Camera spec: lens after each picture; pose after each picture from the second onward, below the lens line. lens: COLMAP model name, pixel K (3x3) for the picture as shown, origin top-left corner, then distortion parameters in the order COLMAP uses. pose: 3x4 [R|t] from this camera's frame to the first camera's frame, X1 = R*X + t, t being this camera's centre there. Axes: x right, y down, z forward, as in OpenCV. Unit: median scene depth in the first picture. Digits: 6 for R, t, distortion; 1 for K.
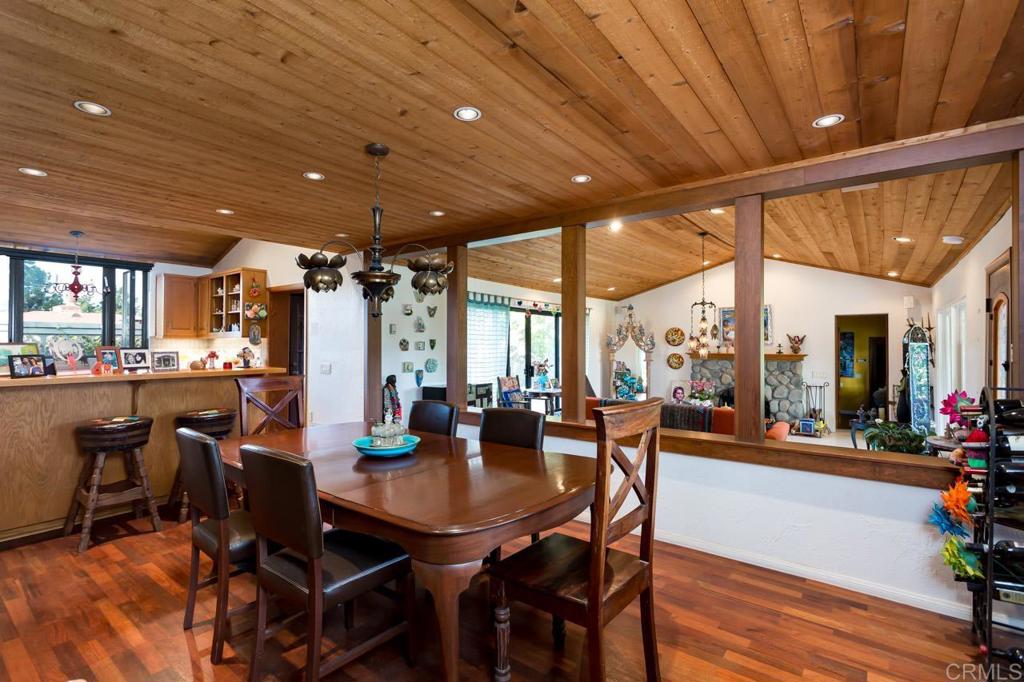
lens RADIAL K [[480.3, 0, 513.3], [0, 480.3, 338.2], [0, 0, 1]] dist [0.002262, 0.003250]
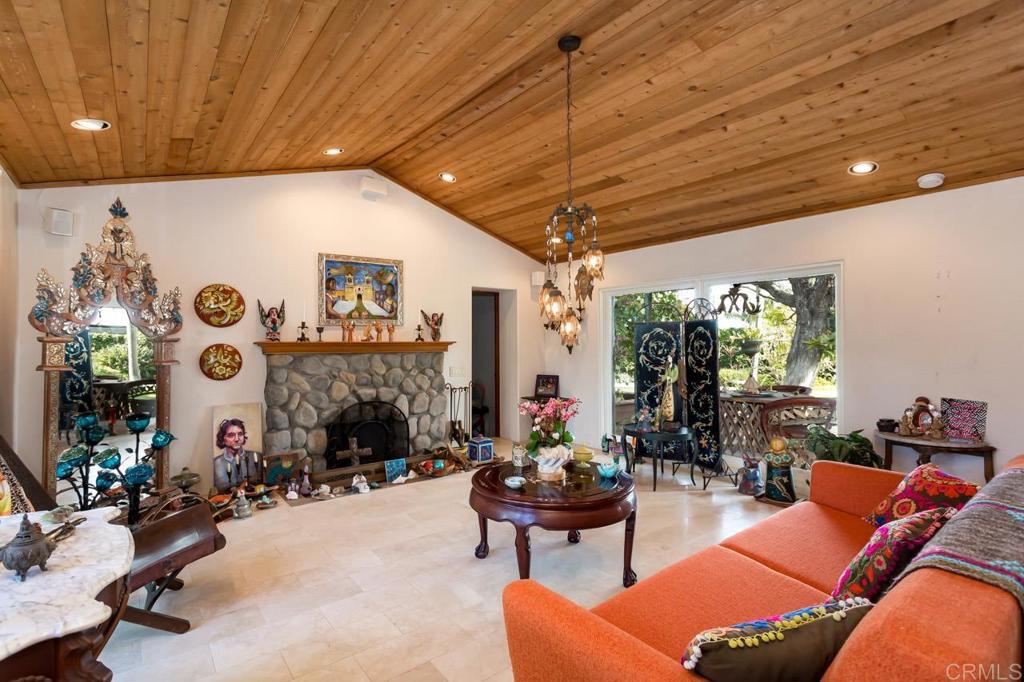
lens RADIAL K [[480.3, 0, 503.1], [0, 480.3, 339.7], [0, 0, 1]] dist [0.002262, 0.003250]
pose [[0.274359, 0.000481, 0.961627, -0.011600], [-0.009096, 0.999956, 0.002095, 0.028187], [-0.961584, -0.009321, 0.274352, 0.731519]]
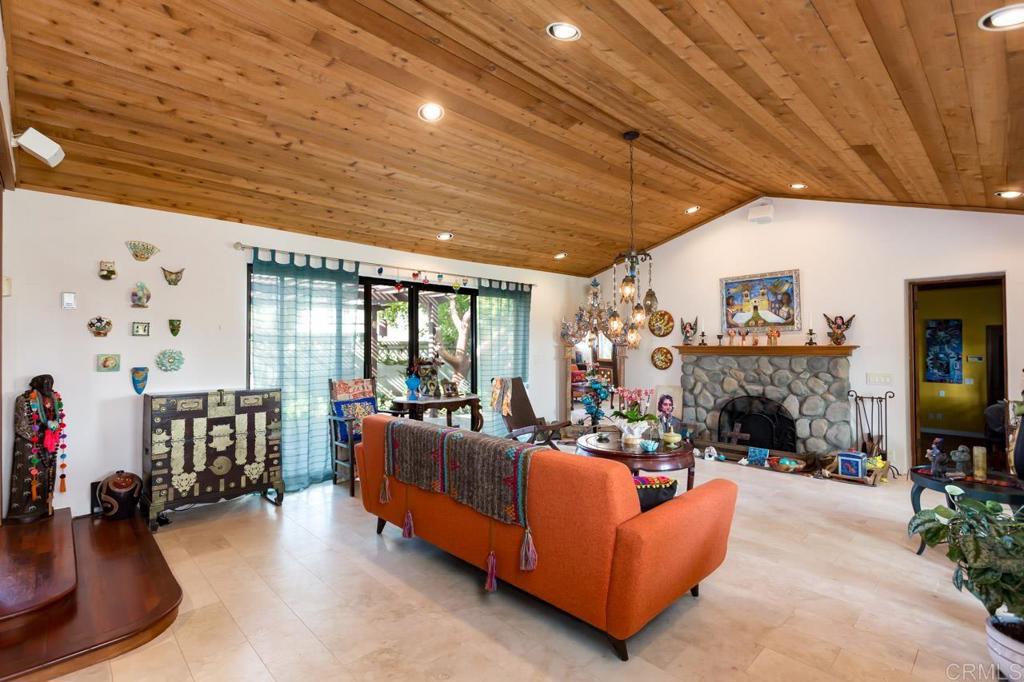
lens RADIAL K [[480.3, 0, 509.8], [0, 480.3, 339.3], [0, 0, 1]] dist [0.002262, 0.003250]
pose [[0.986990, -0.007508, -0.160603, 0.265697], [0.007002, 0.999969, -0.003715, 0.024160], [0.160626, 0.002542, 0.987012, 0.312583]]
